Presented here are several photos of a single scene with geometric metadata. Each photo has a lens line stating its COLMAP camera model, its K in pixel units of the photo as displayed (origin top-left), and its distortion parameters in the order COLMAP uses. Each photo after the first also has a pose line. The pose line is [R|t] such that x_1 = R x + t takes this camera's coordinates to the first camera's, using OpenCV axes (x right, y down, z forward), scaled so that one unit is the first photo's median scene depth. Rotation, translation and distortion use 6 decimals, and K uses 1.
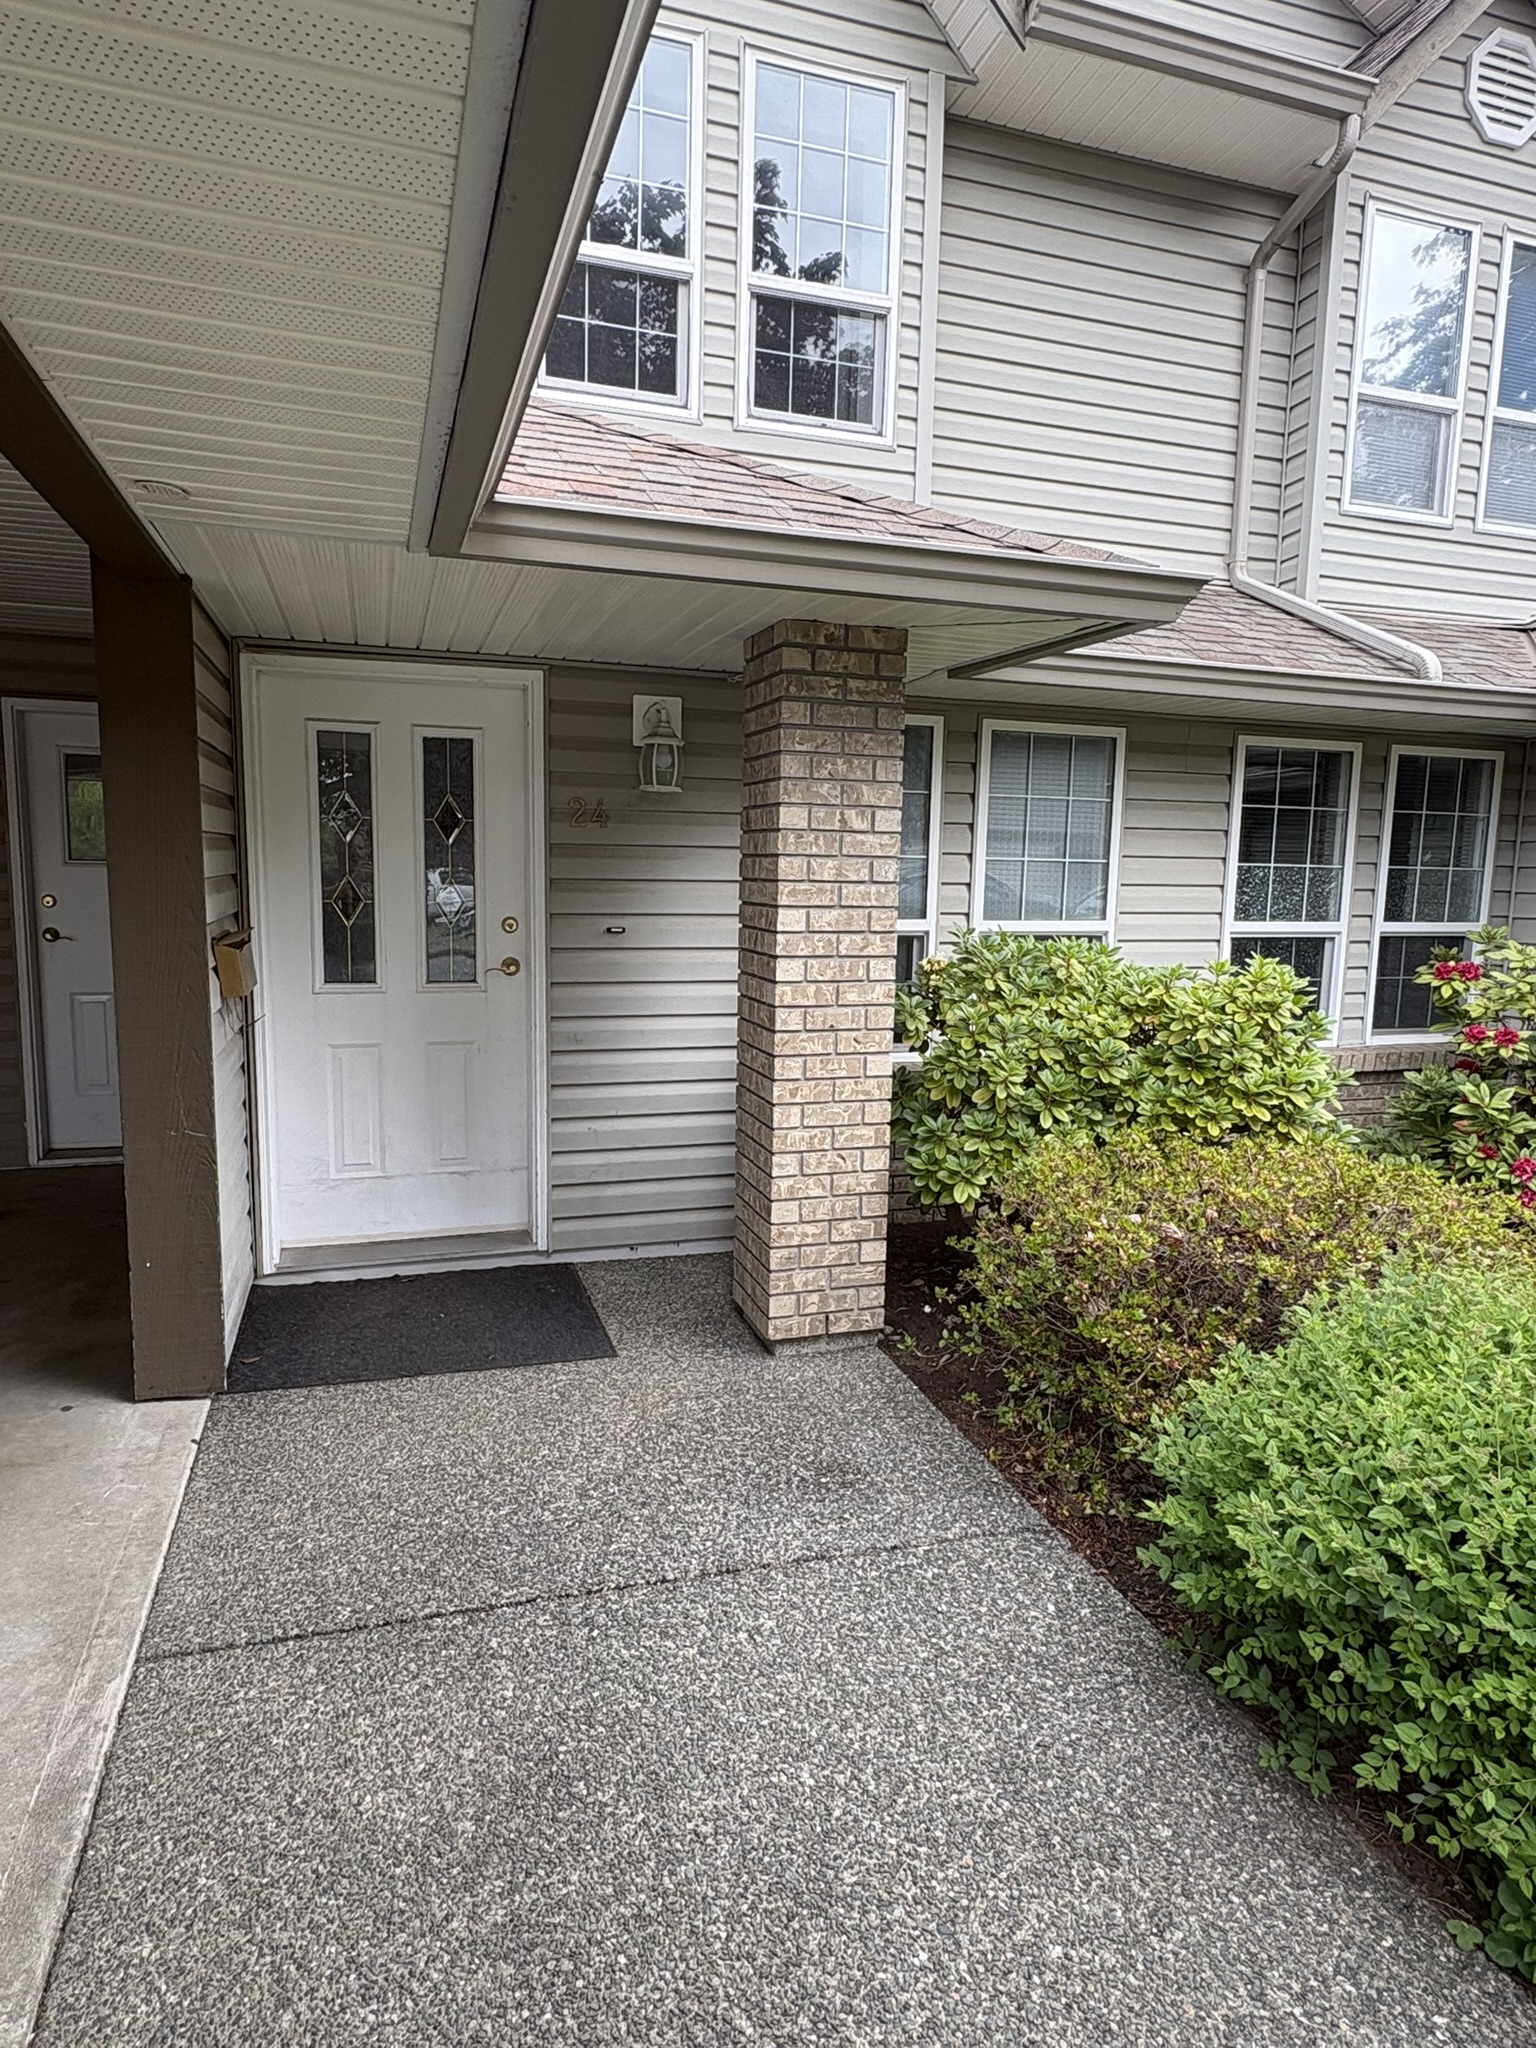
lens RADIAL K [[1196.5, 0, 768.0], [0, 1196.5, 1024.0], [0, 0, 1]] dist [-0.002647, 0.000783]
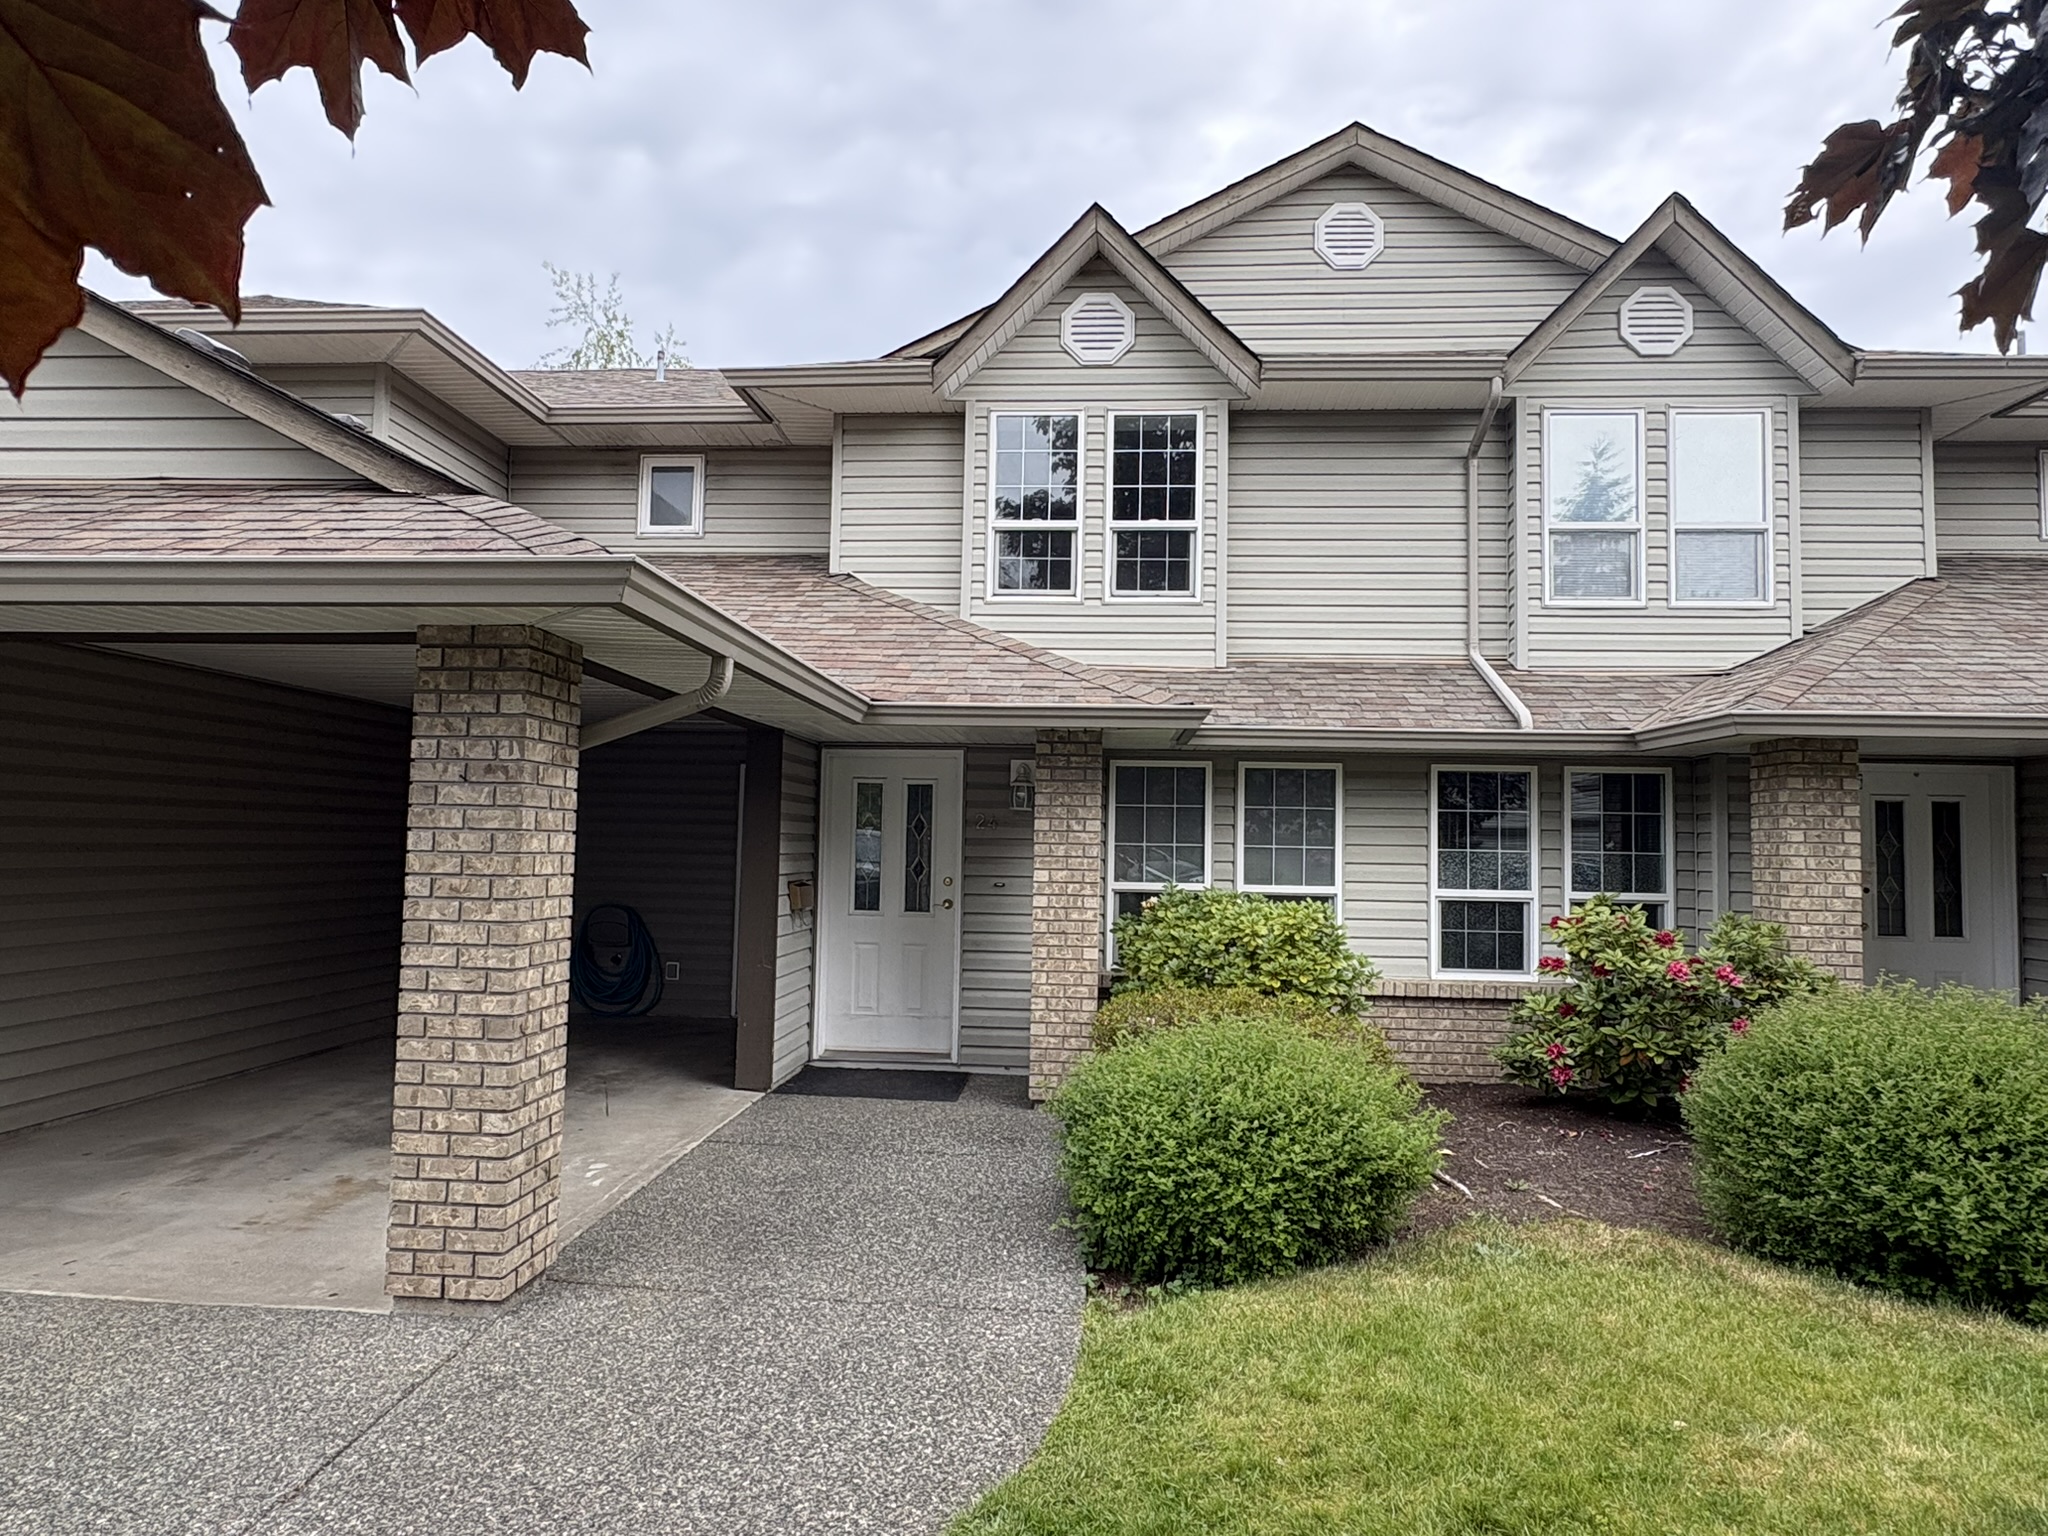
lens RADIAL K [[1196.5, 0, 1016.2], [0, 1196.5, 777.4], [0, 0, 1]] dist [-0.002647, 0.000783]
pose [[0.924336, -0.023810, -0.380836, 0.584529], [-0.052565, 0.980591, -0.188889, 0.102635], [0.377941, 0.194615, 0.905144, -0.664939]]
